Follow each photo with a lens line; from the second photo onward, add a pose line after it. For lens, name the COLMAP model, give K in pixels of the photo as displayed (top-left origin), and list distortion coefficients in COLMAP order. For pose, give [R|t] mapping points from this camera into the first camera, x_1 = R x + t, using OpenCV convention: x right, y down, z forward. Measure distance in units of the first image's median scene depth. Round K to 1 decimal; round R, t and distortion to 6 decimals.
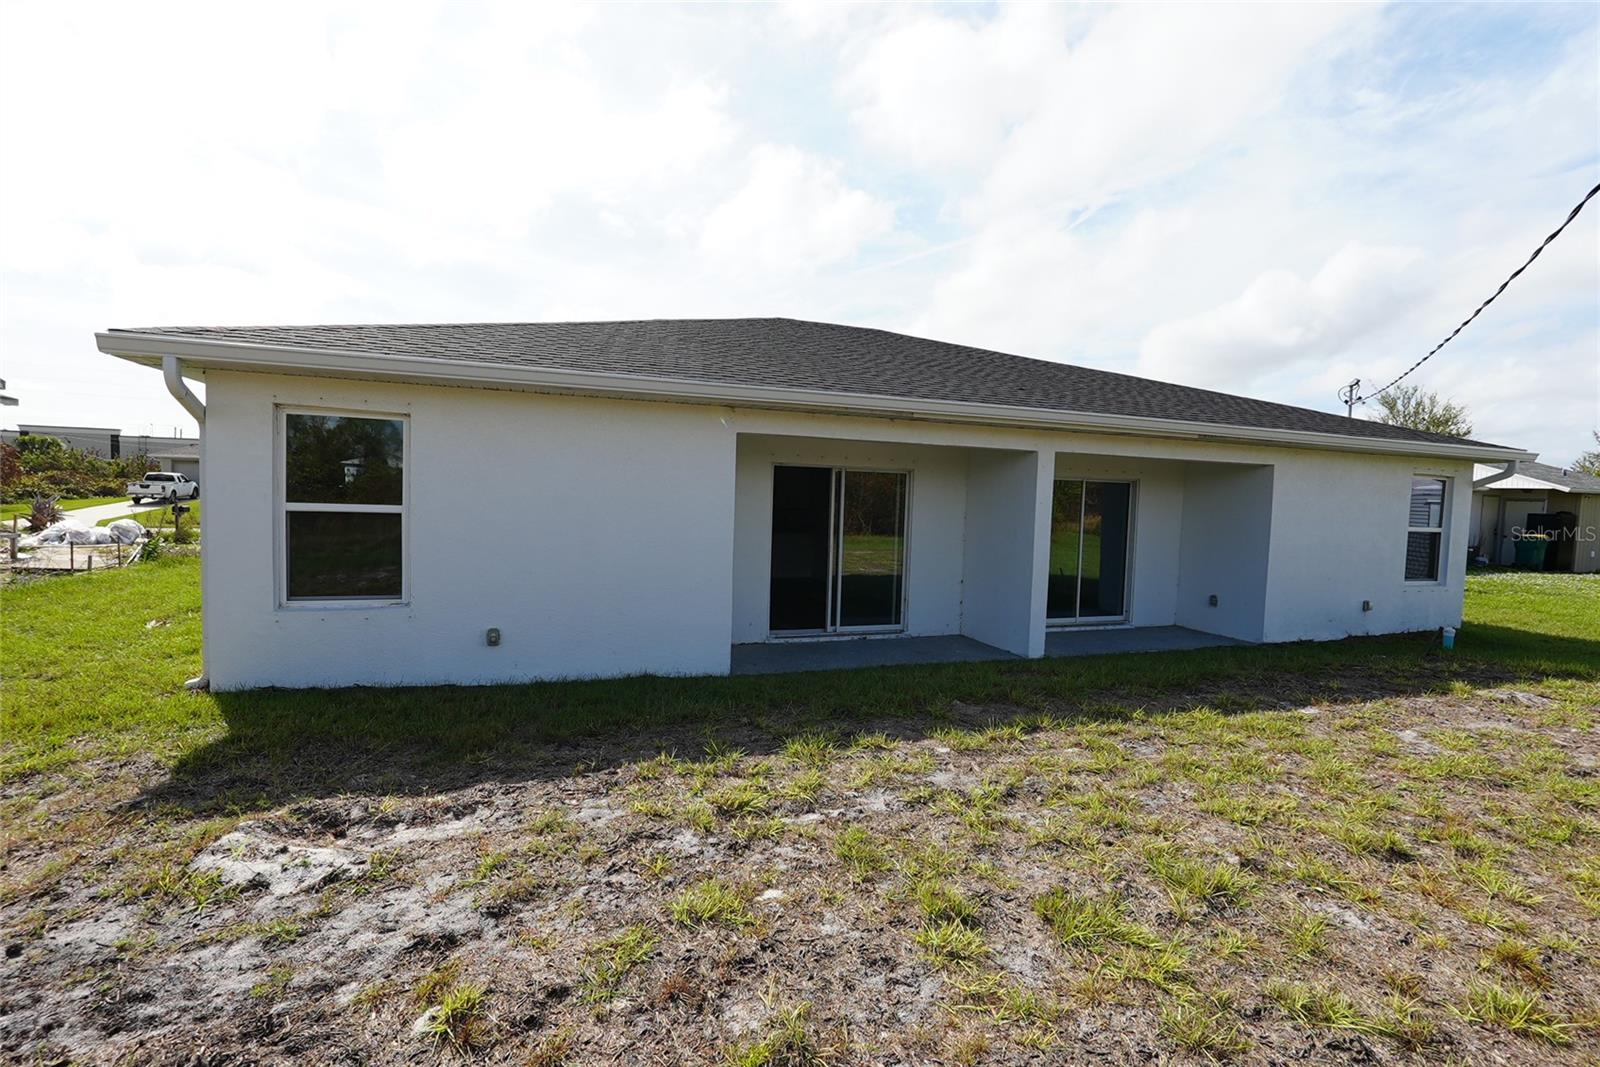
lens RADIAL K [[732.4, 0, 803.5], [0, 732.4, 522.7], [0, 0, 1]] dist [-0.002520, 0.000512]
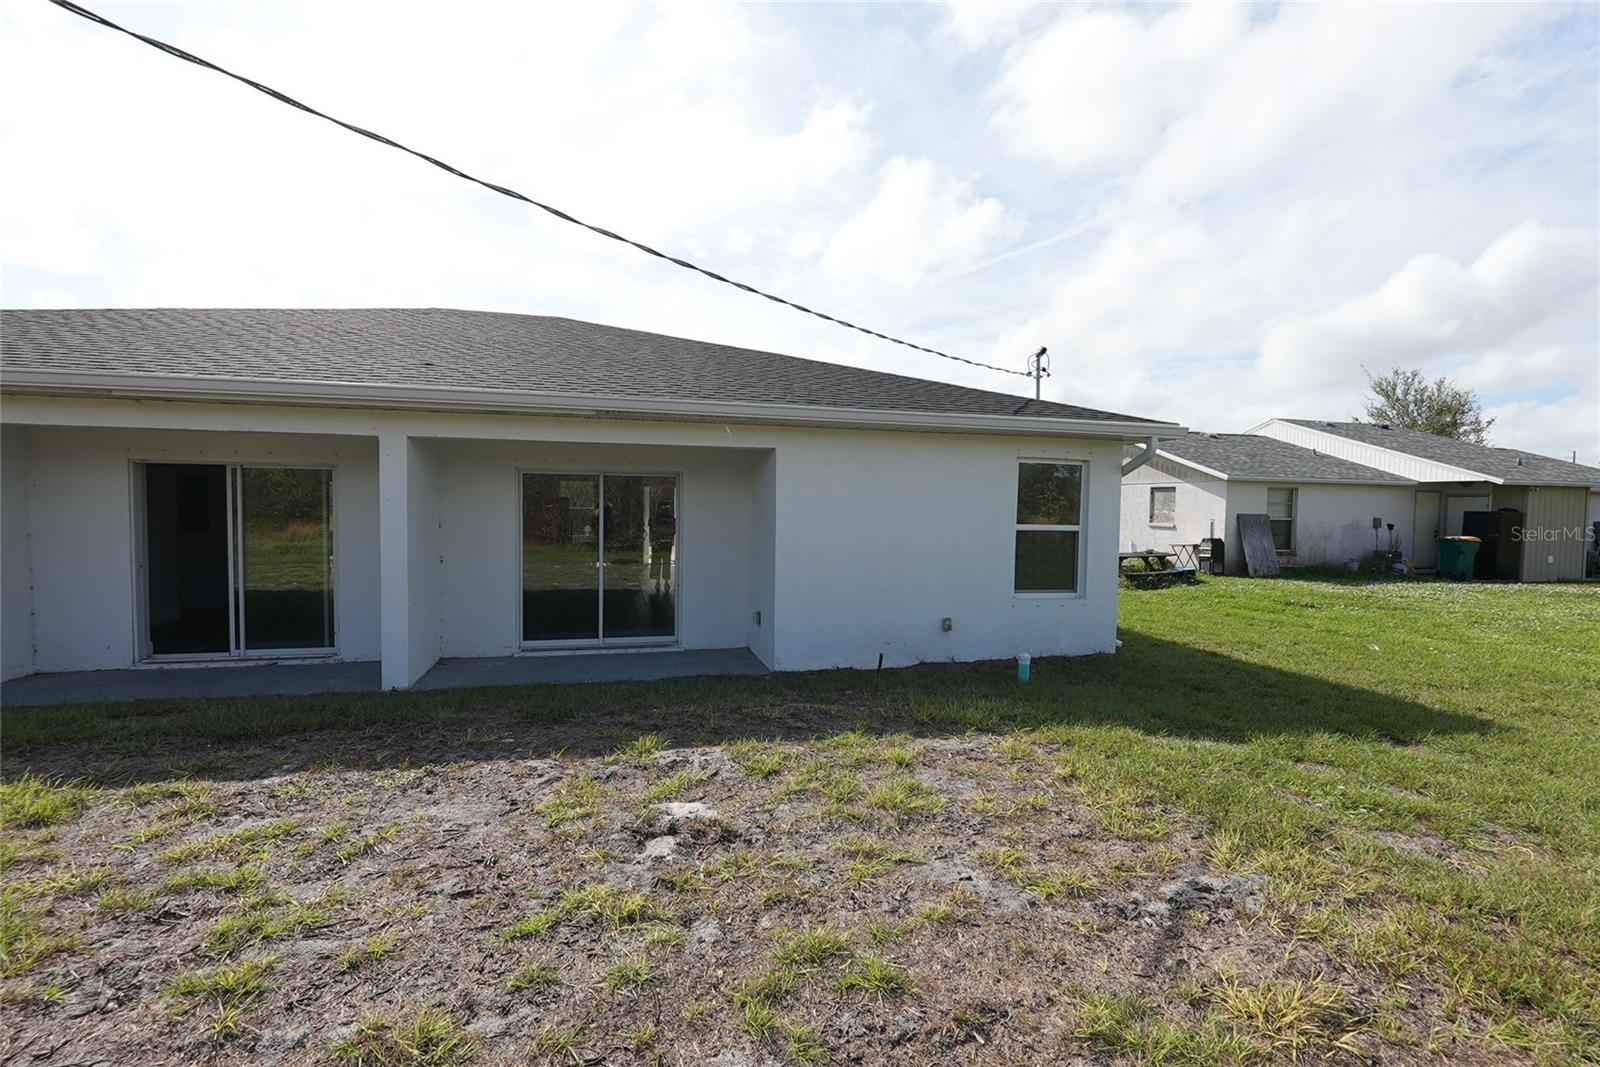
lens RADIAL K [[732.4, 0, 810.2], [0, 732.4, 538.2], [0, 0, 1]] dist [-0.002520, 0.000512]
pose [[0.994565, -0.012732, -0.103334, 0.906957], [0.012814, 0.999918, 0.000129, 0.022687], [0.103324, -0.001452, 0.994647, 0.248803]]
